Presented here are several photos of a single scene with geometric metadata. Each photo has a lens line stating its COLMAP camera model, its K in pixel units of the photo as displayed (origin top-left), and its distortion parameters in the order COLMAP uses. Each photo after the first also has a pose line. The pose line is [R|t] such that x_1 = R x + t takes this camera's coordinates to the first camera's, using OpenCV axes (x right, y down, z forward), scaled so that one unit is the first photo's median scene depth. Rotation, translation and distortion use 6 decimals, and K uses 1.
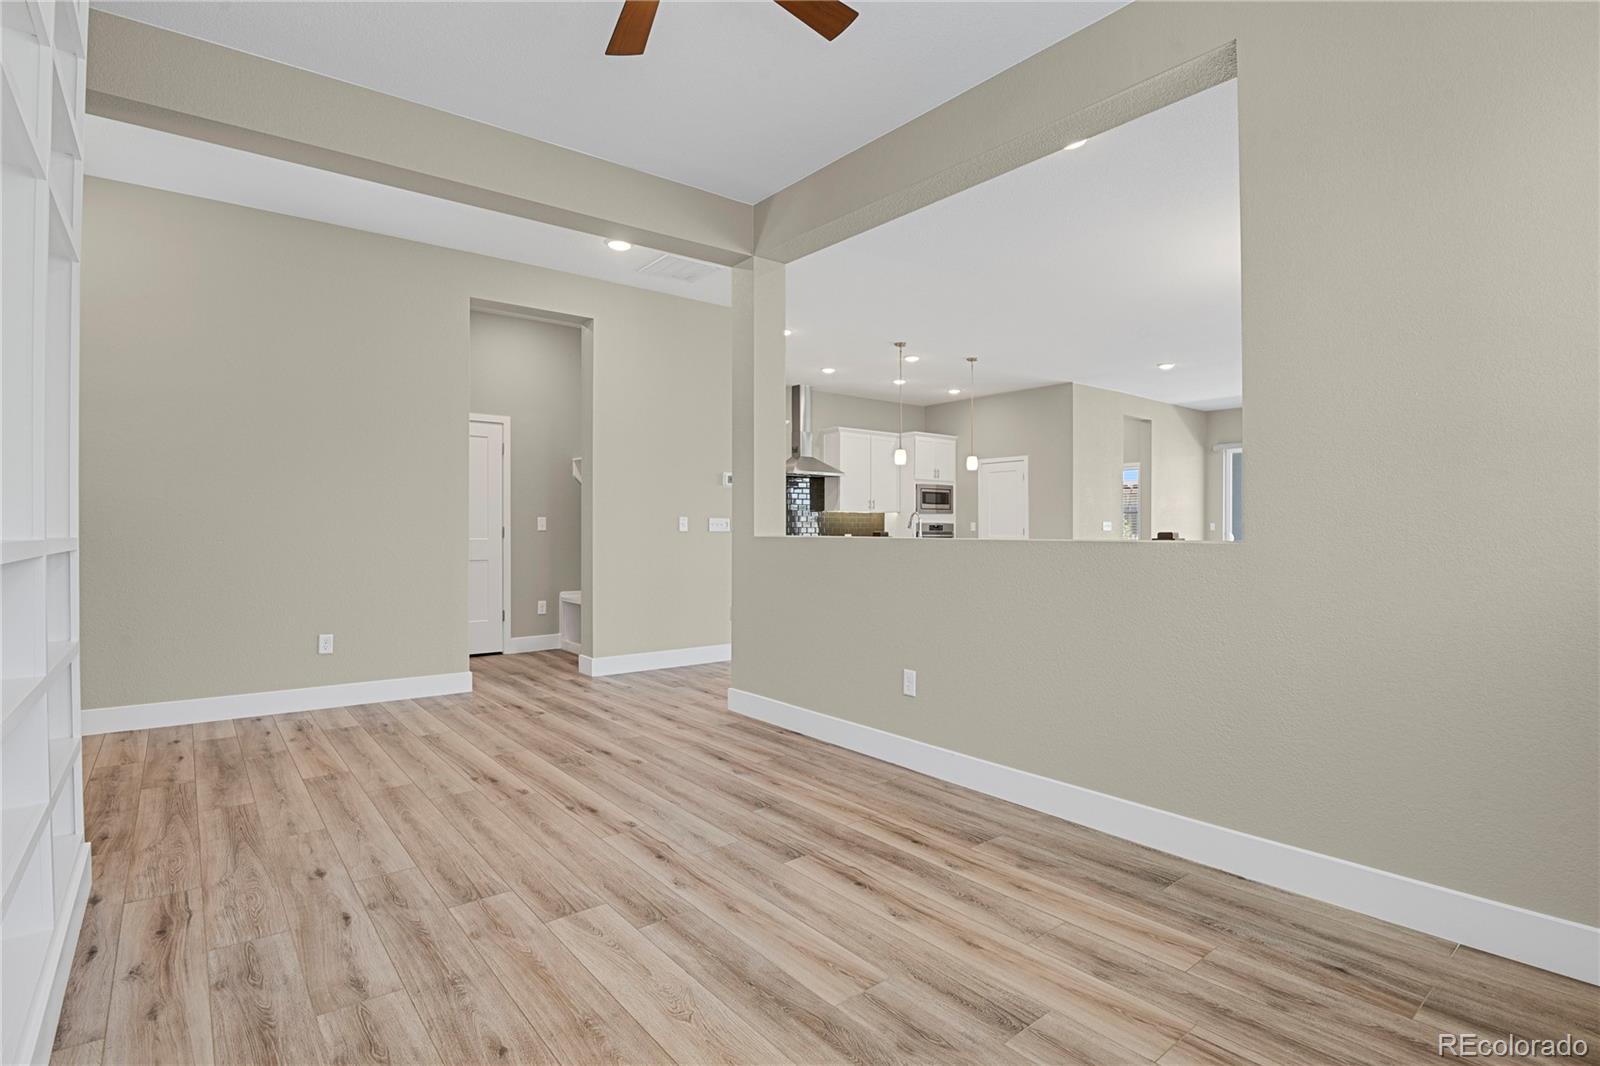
lens RADIAL K [[780.0, 0, 810.4], [0, 780.0, 533.3], [0, 0, 1]] dist [-0.023317, -0.005176]
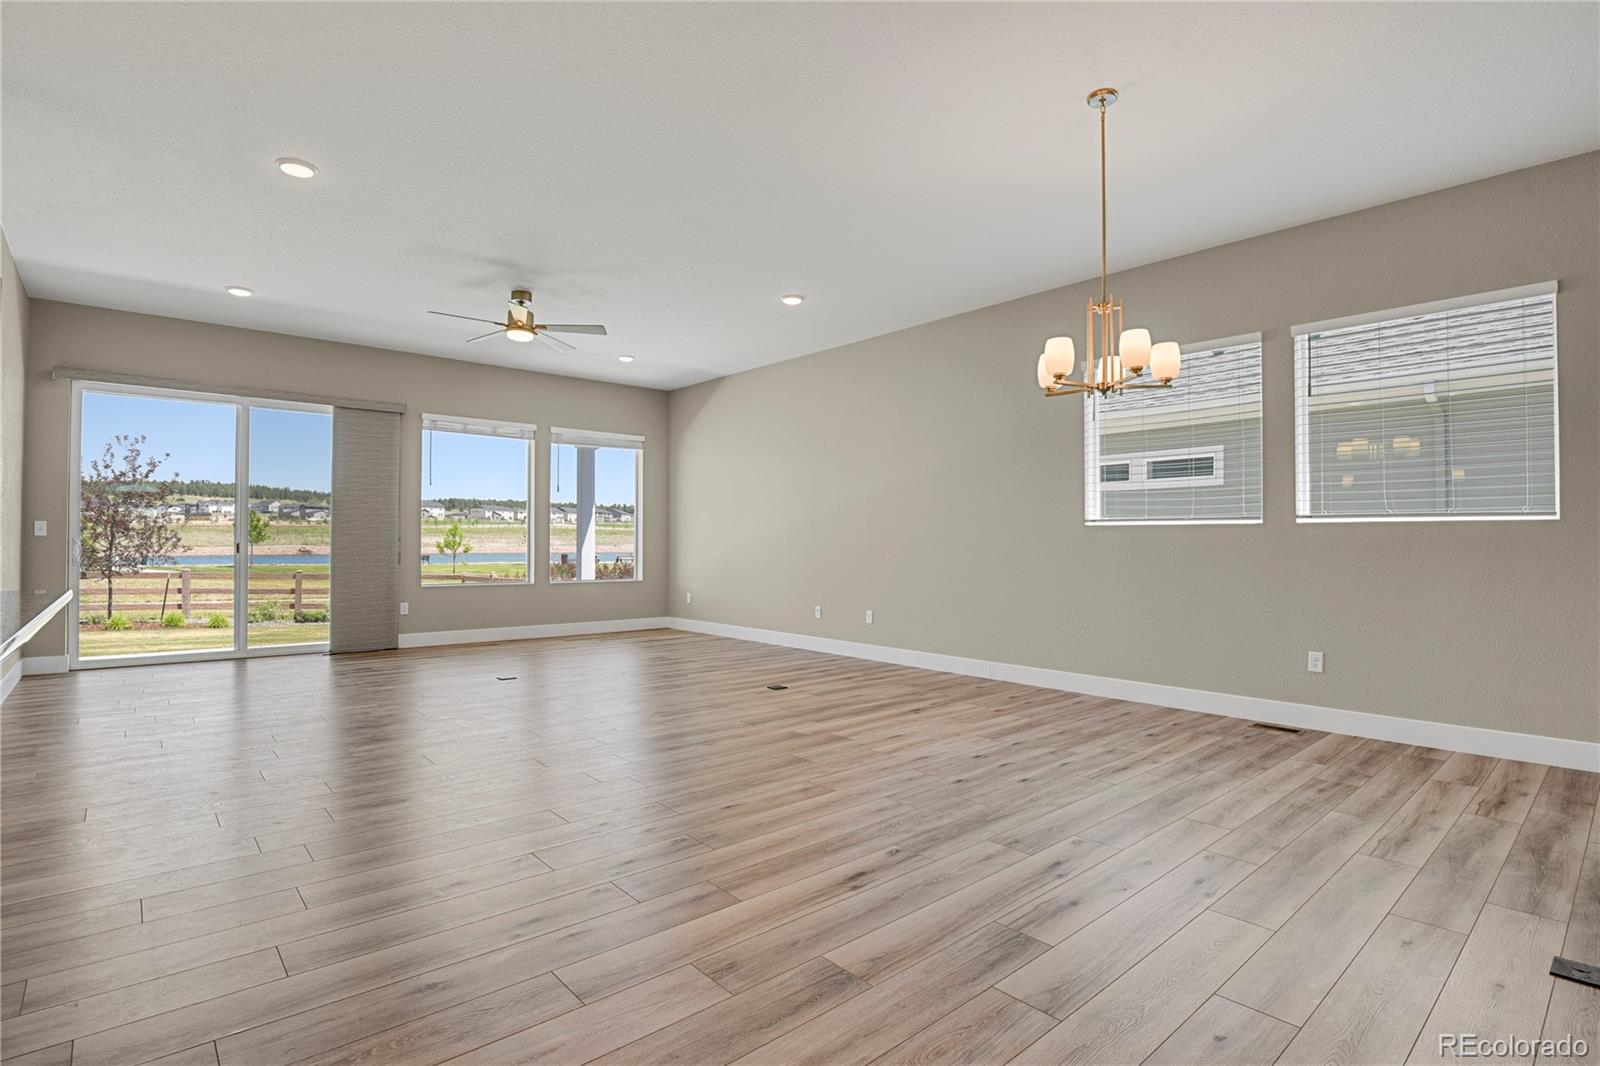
lens RADIAL K [[780.0, 0, 810.4], [0, 780.0, 533.3], [0, 0, 1]] dist [-0.023317, -0.005176]
pose [[-0.044989, 0.011082, 0.998926, 0.016766], [-0.001244, 0.999937, -0.011149, -0.002198], [-0.998987, -0.001744, -0.044972, 2.037367]]
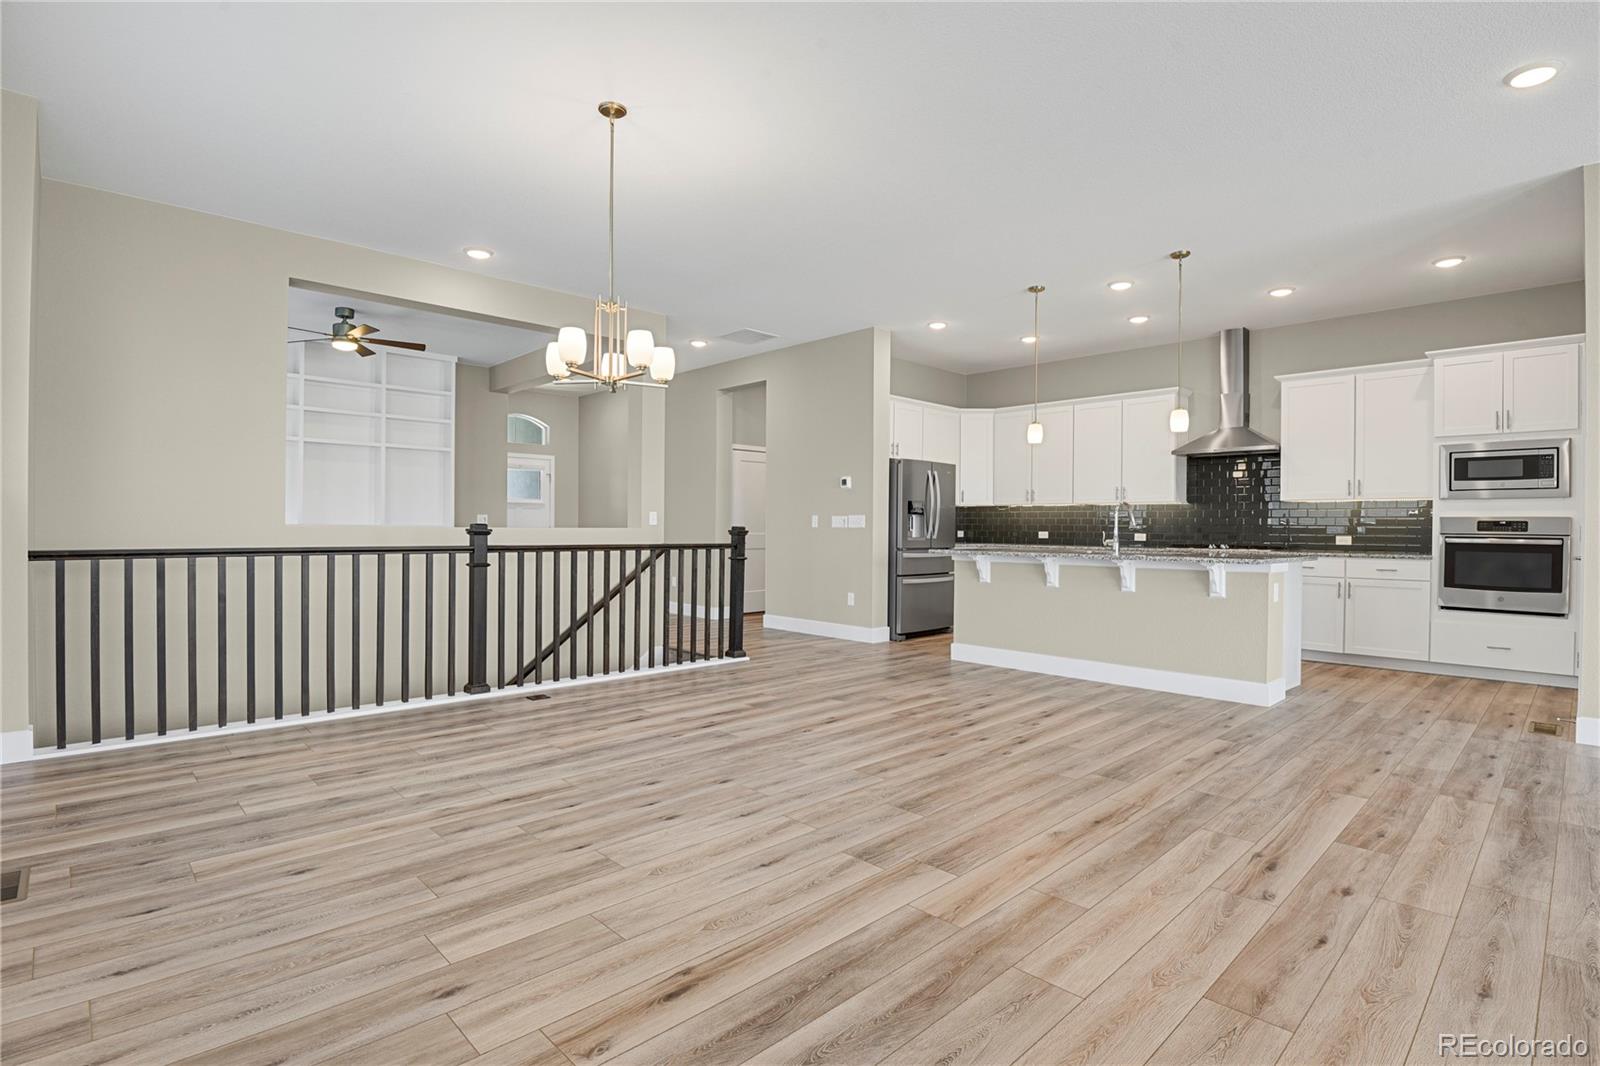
lens RADIAL K [[780.0, 0, 810.4], [0, 780.0, 533.3], [0, 0, 1]] dist [-0.023317, -0.005176]
pose [[0.088540, 0.006701, -0.996050, 2.193663], [-0.012418, 0.999907, 0.005623, 0.000850], [0.995995, 0.011871, 0.088615, 1.788759]]
